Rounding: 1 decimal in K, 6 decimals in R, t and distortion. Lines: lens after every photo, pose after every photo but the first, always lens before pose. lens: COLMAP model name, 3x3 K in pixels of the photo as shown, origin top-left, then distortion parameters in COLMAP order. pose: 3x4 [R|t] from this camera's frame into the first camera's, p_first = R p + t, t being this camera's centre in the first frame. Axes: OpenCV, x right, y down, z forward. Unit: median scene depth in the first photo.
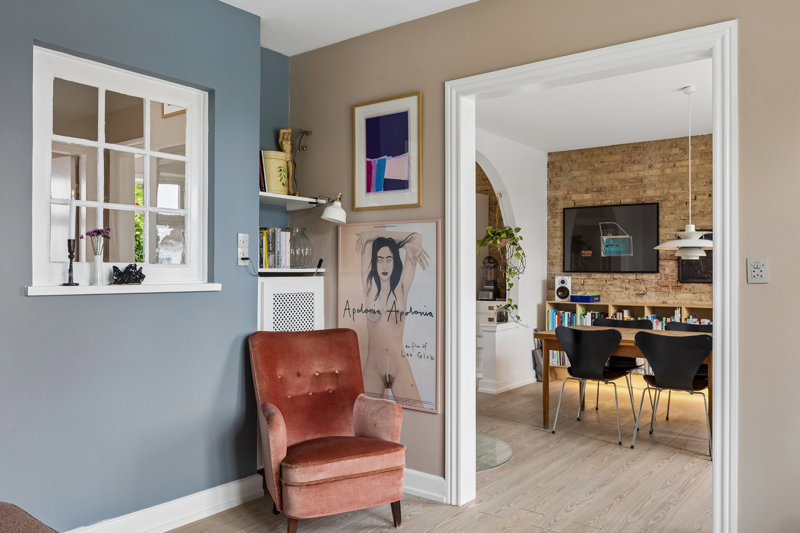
lens RADIAL K [[615.1, 0, 399.8], [0, 615.1, 265.7], [0, 0, 1]] dist [-0.010393, -0.007900]
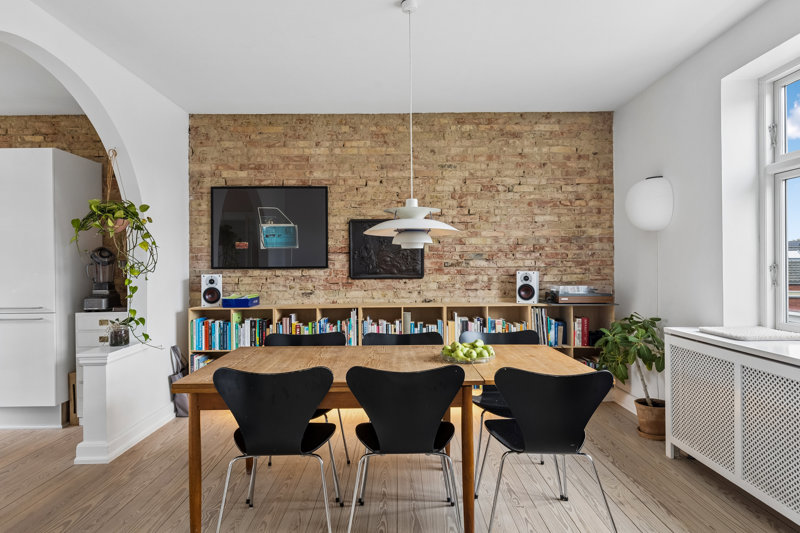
lens RADIAL K [[480.2, 0, 401.3], [0, 480.2, 263.5], [0, 0, 1]] dist [-0.001344, -0.001672]
pose [[0.789417, -0.006627, 0.613822, 0.087307], [0.006683, 0.999975, 0.002200, 0.004218], [-0.613821, 0.002366, 0.789441, 0.394580]]
